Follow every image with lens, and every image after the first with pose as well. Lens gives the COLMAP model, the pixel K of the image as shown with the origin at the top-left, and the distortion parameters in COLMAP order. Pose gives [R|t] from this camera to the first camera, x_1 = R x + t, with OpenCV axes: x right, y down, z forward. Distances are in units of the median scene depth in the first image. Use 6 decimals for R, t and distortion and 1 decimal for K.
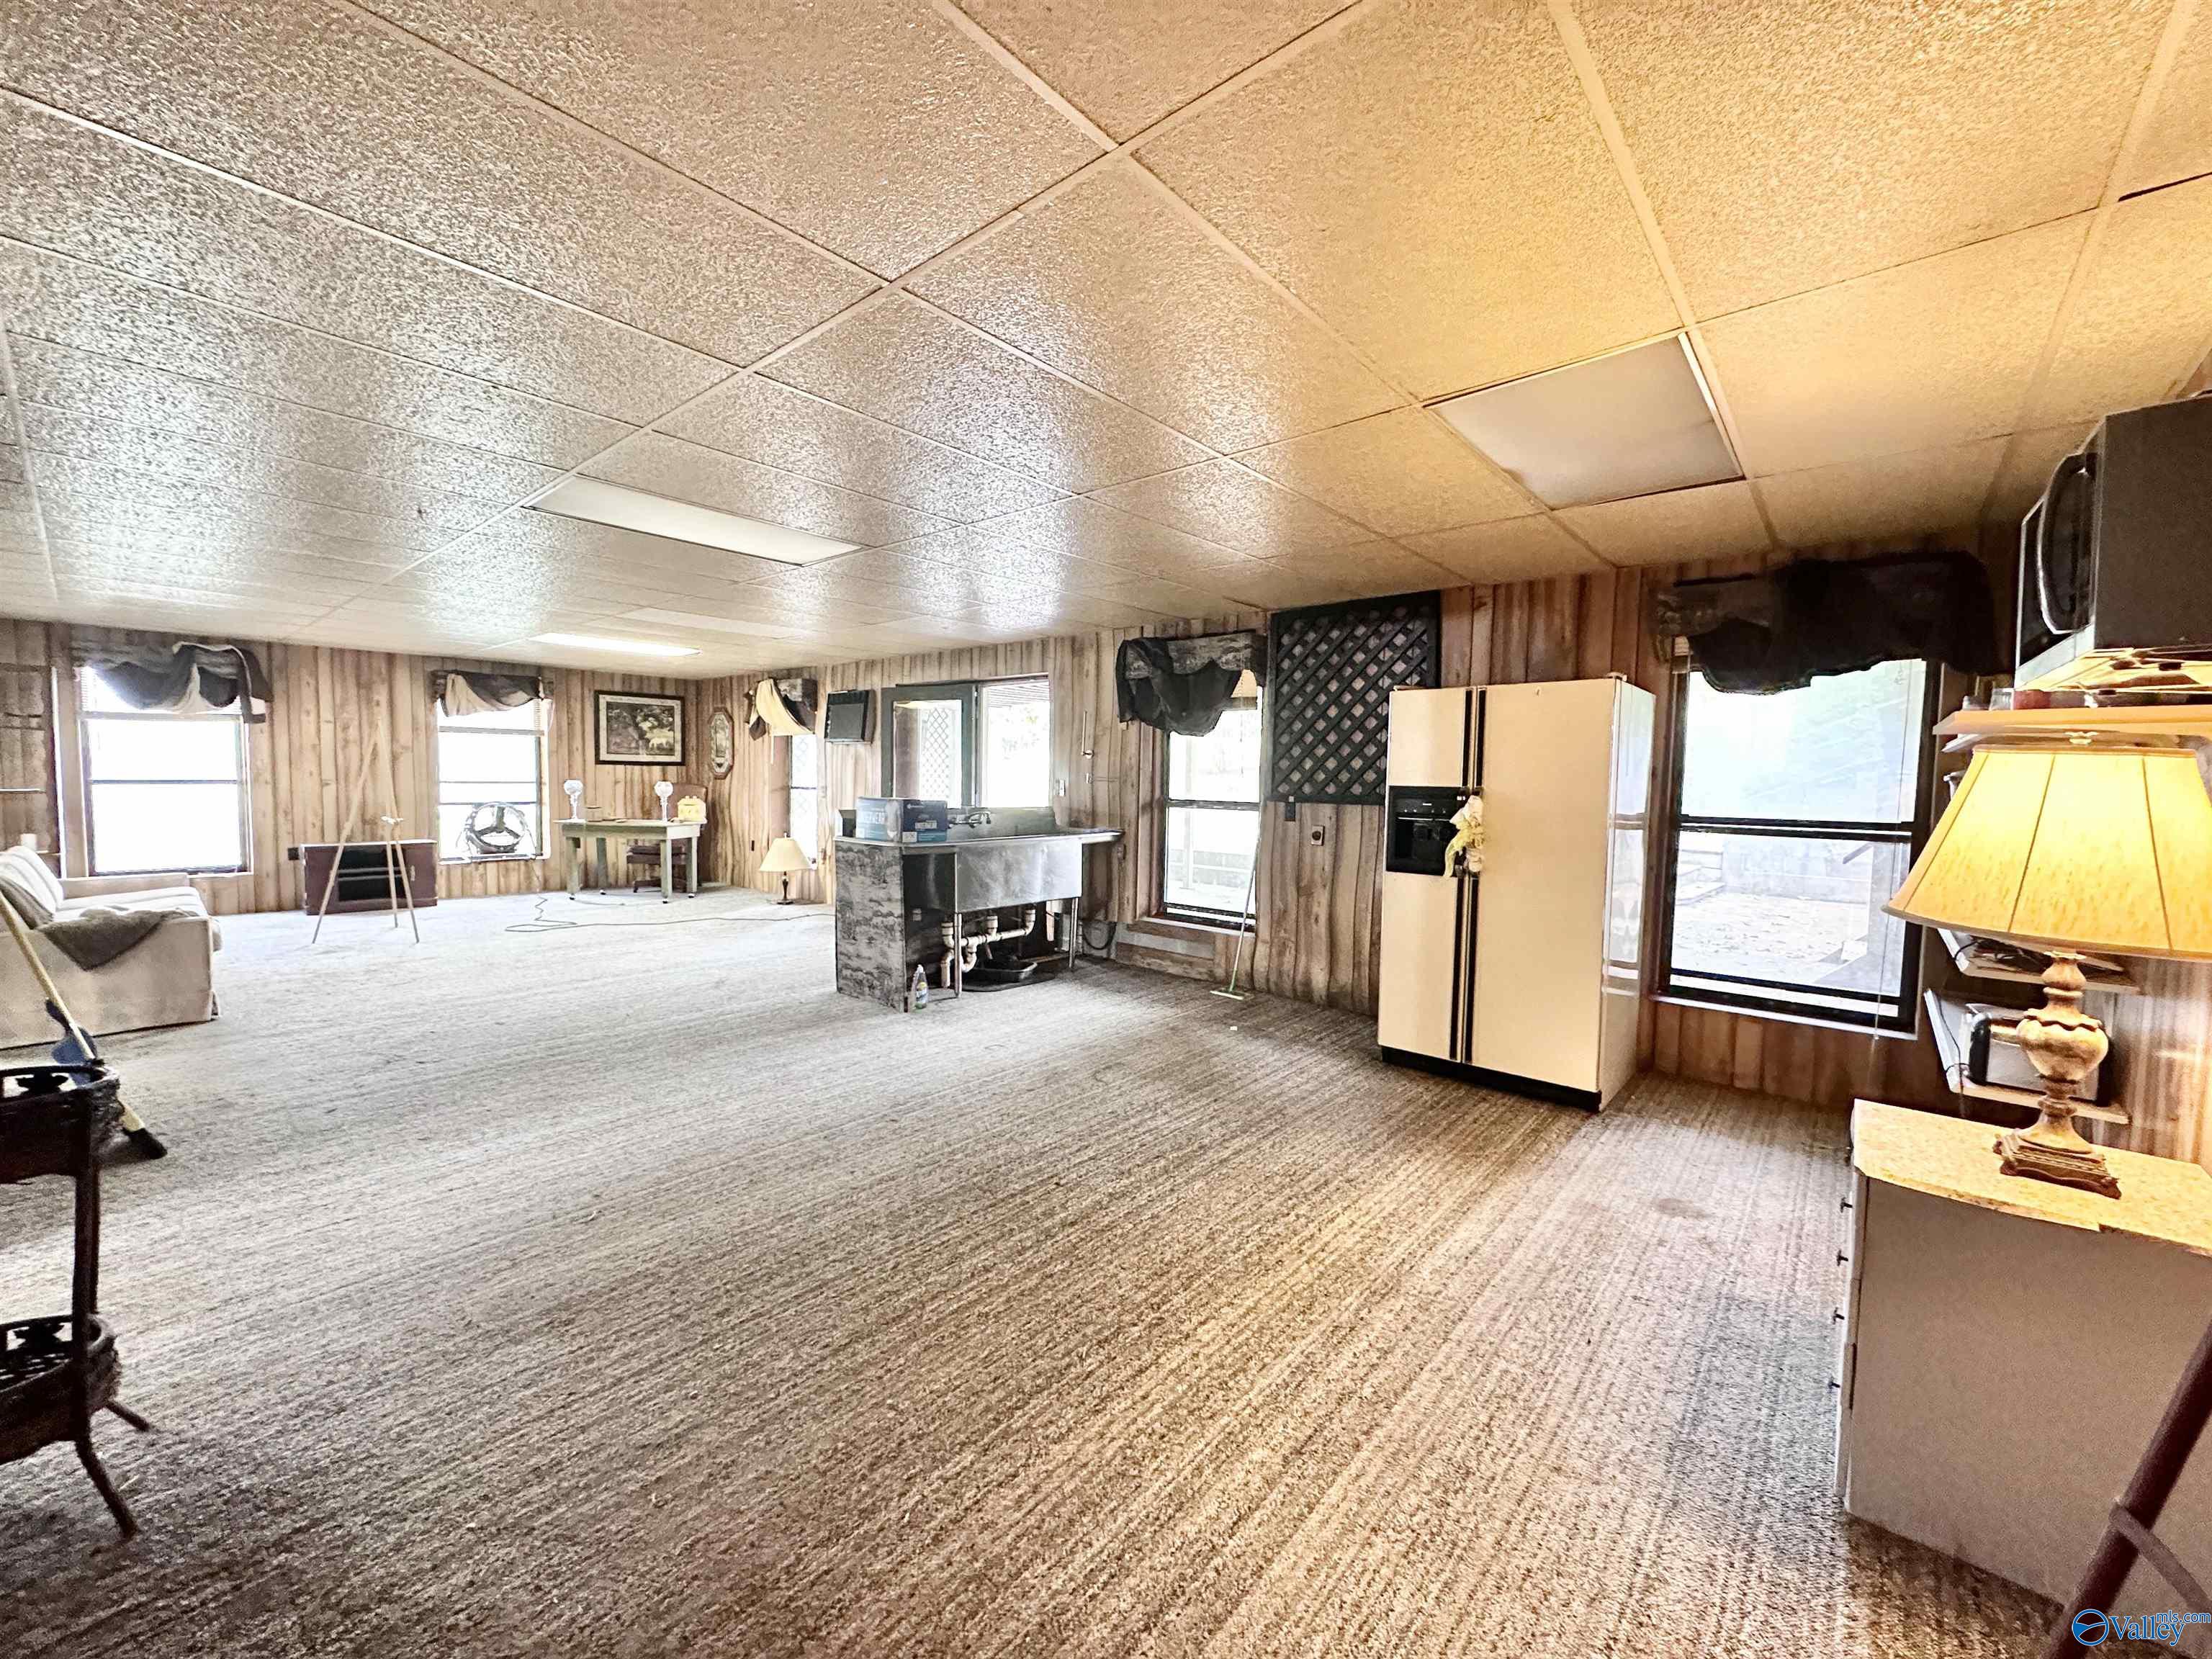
lens RADIAL K [[882.2, 0, 1104.9], [0, 882.2, 822.8], [0, 0, 1]] dist [-0.007718, 0.000106]
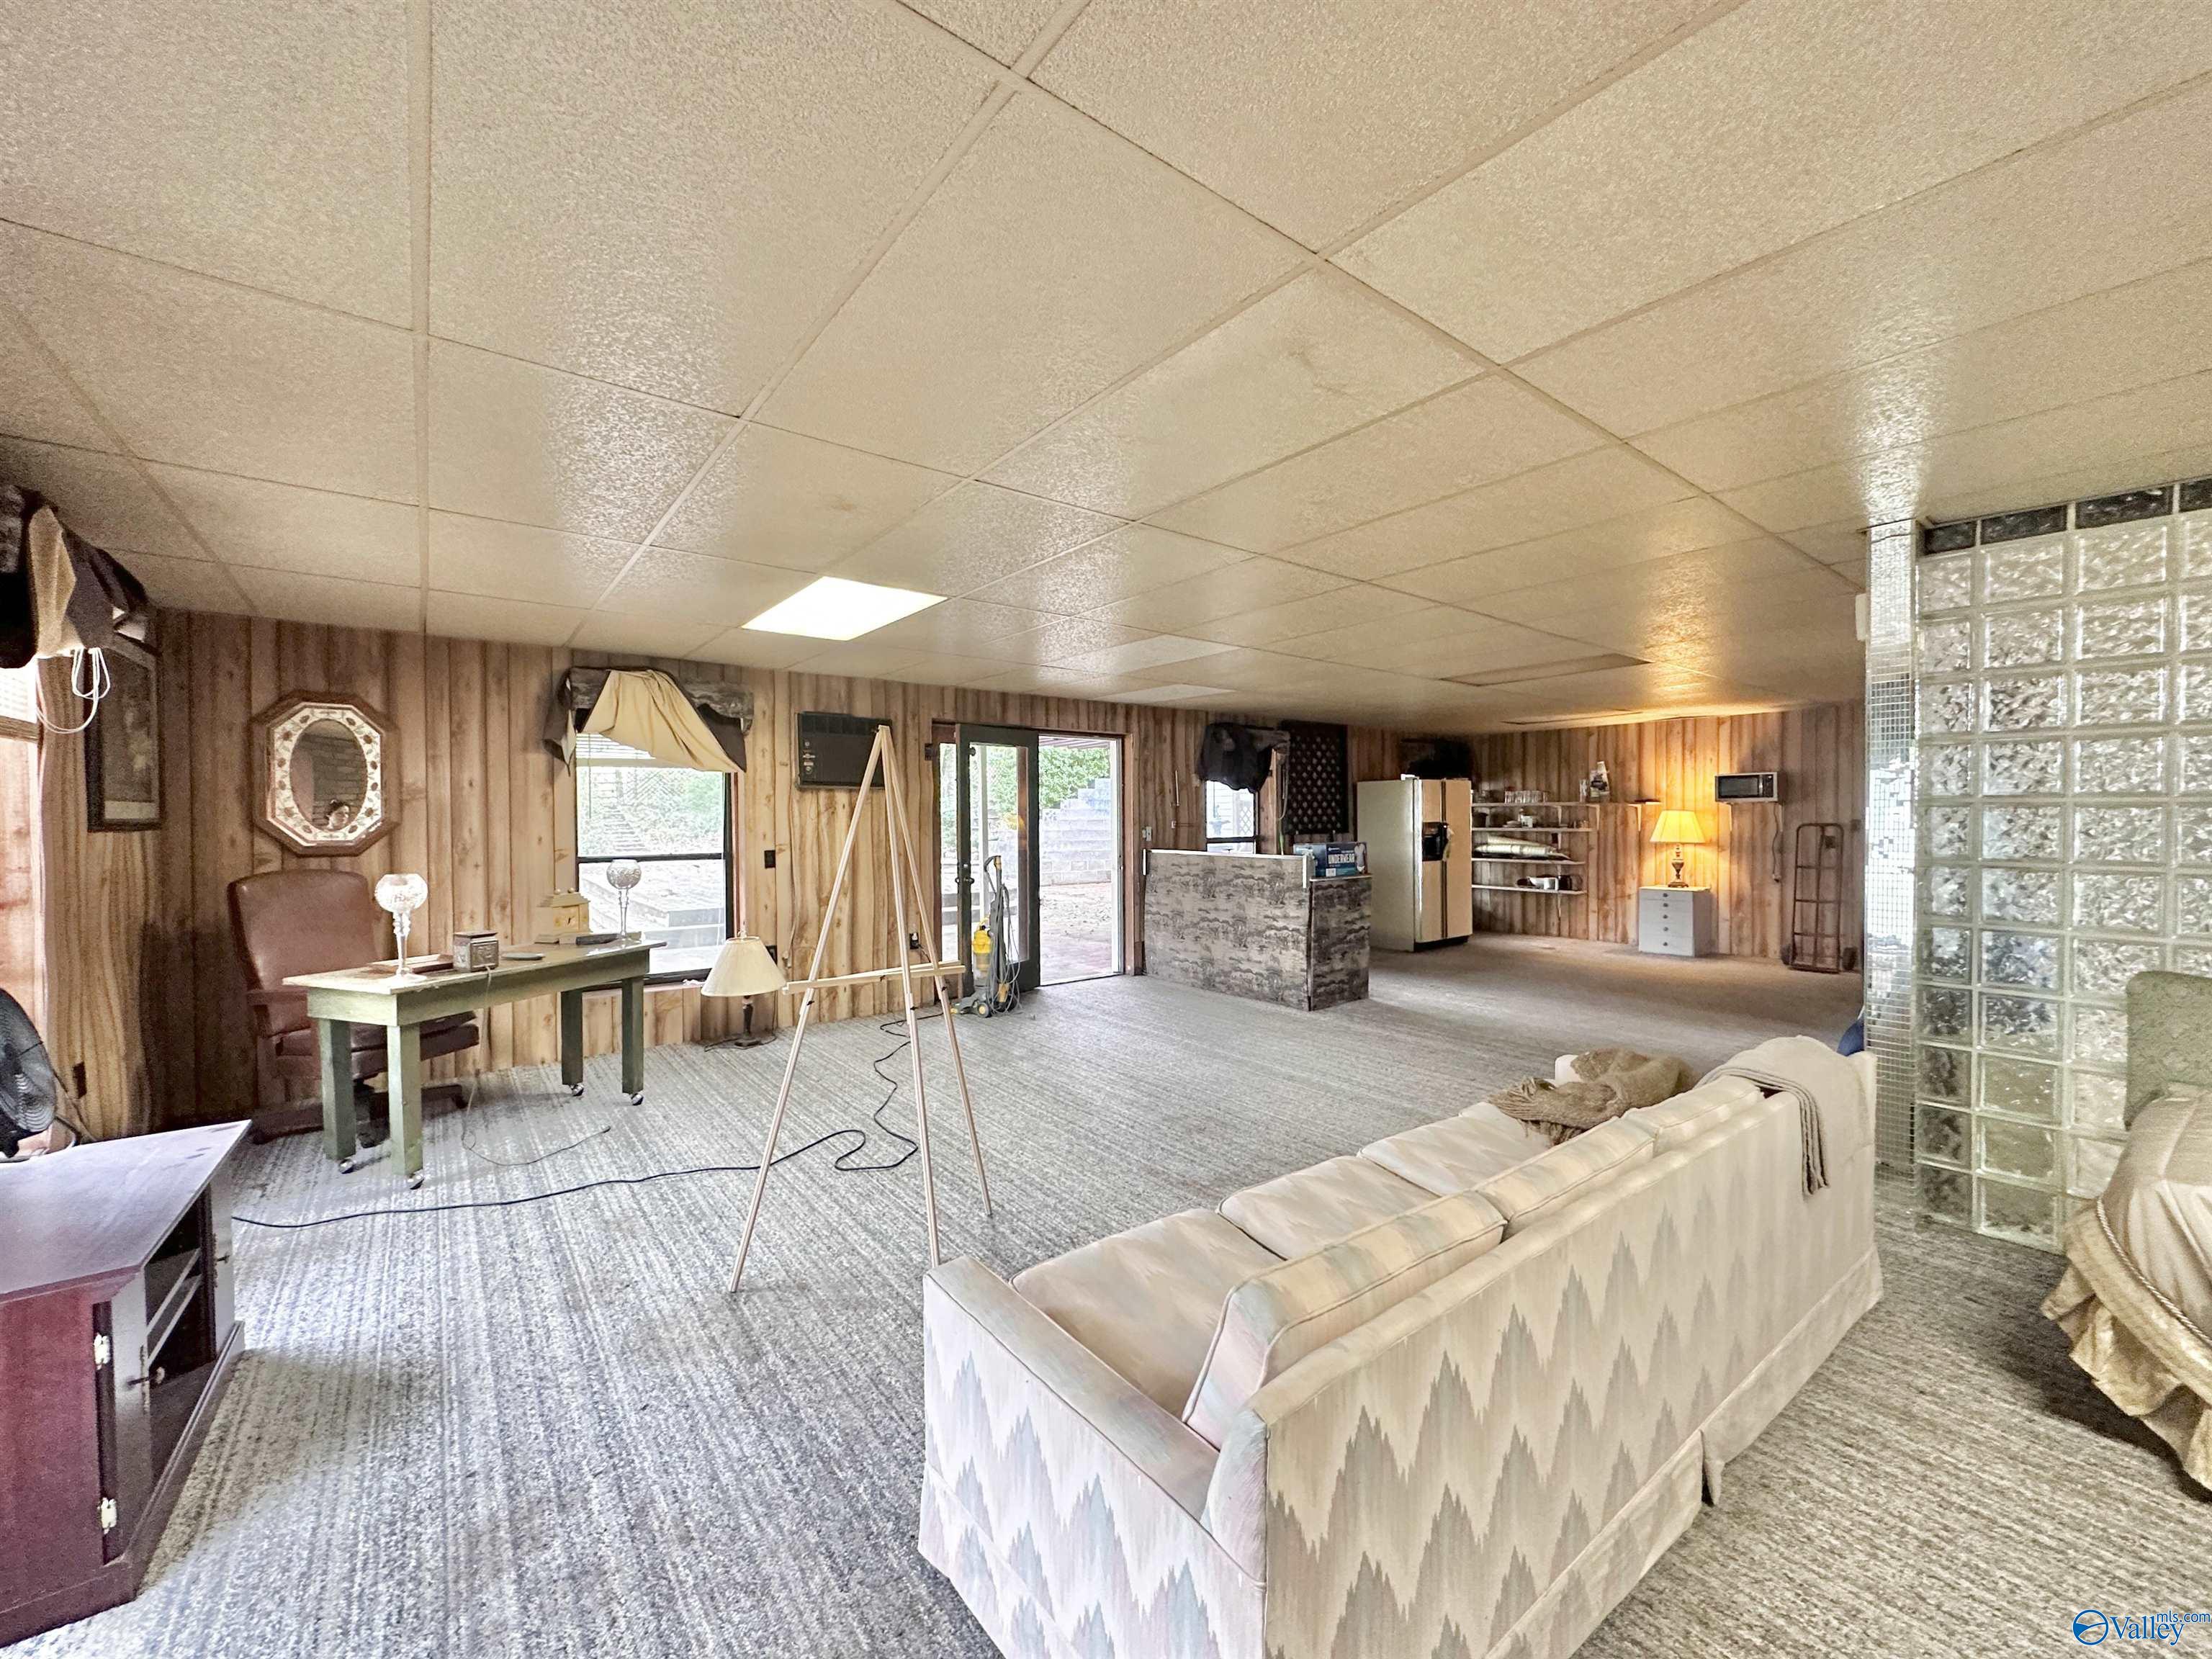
lens RADIAL K [[882.2, 0, 1102.7], [0, 882.2, 837.0], [0, 0, 1]] dist [-0.007718, 0.000106]
pose [[0.192362, -0.035394, 0.980685, -1.211327], [0.070920, 0.997238, 0.022080, -0.066959], [-0.978758, 0.065303, 0.194341, 0.838447]]
